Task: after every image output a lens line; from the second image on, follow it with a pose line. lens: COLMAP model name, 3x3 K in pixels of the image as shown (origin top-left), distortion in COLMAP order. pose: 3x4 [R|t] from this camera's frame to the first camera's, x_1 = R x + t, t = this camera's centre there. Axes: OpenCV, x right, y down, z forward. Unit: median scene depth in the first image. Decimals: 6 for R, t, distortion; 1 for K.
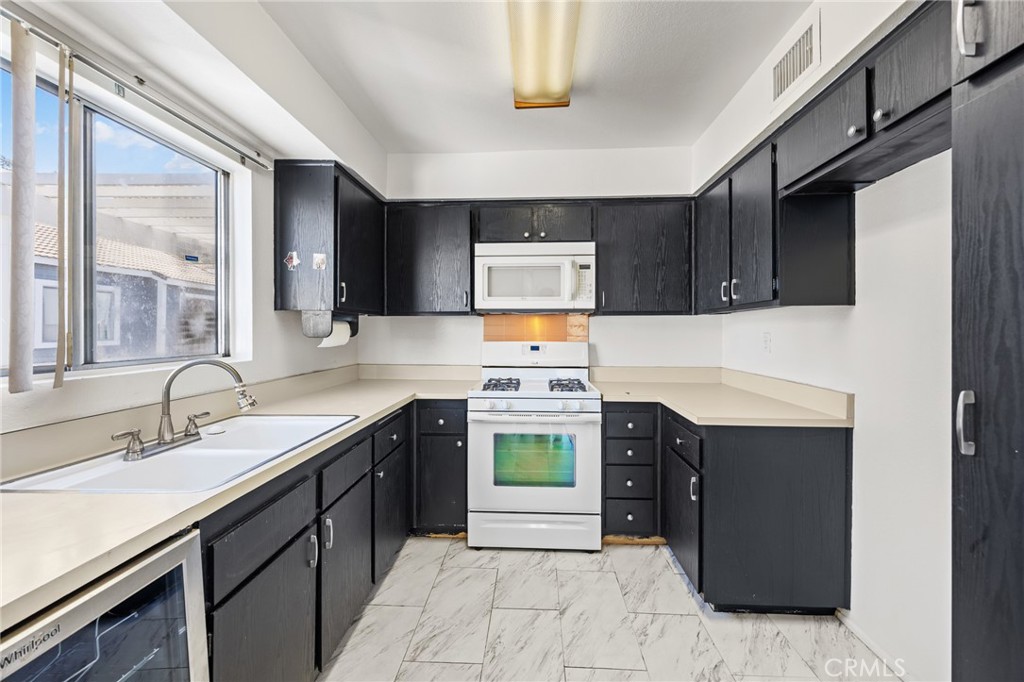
lens RADIAL K [[394.3, 0, 513.5], [0, 394.3, 335.5], [0, 0, 1]] dist [-0.004922, 0.000194]
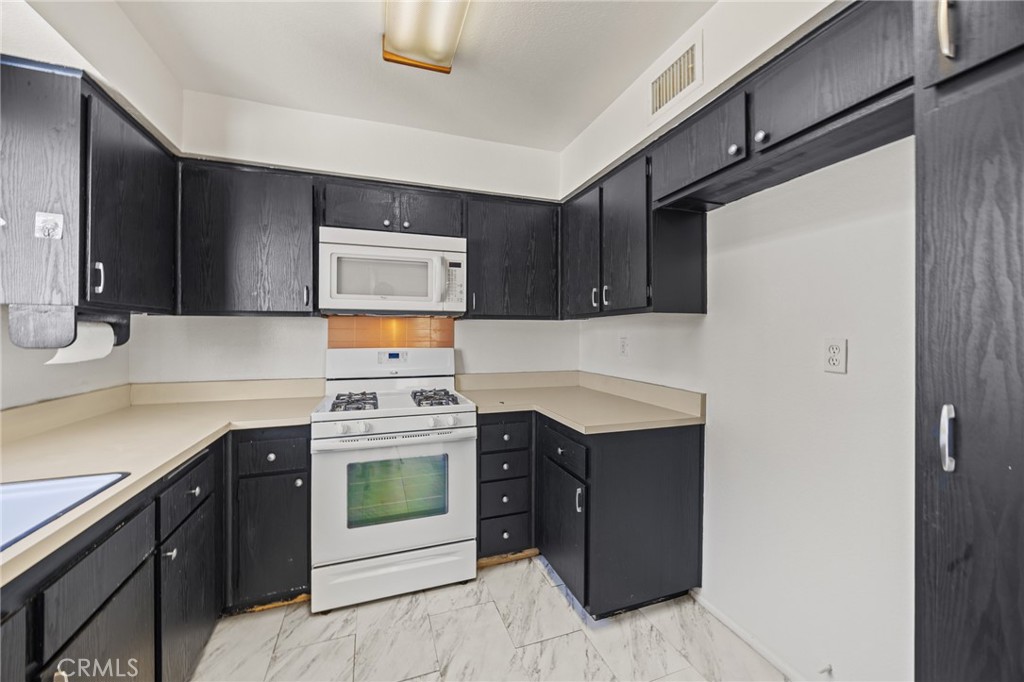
lens RADIAL K [[394.3, 0, 513.5], [0, 394.3, 335.5], [0, 0, 1]] dist [-0.004922, 0.000194]
pose [[0.922247, -0.001036, 0.386599, -0.051673], [0.004185, 0.999965, -0.007303, -0.006812], [-0.386577, 0.008353, 0.922219, 0.137244]]
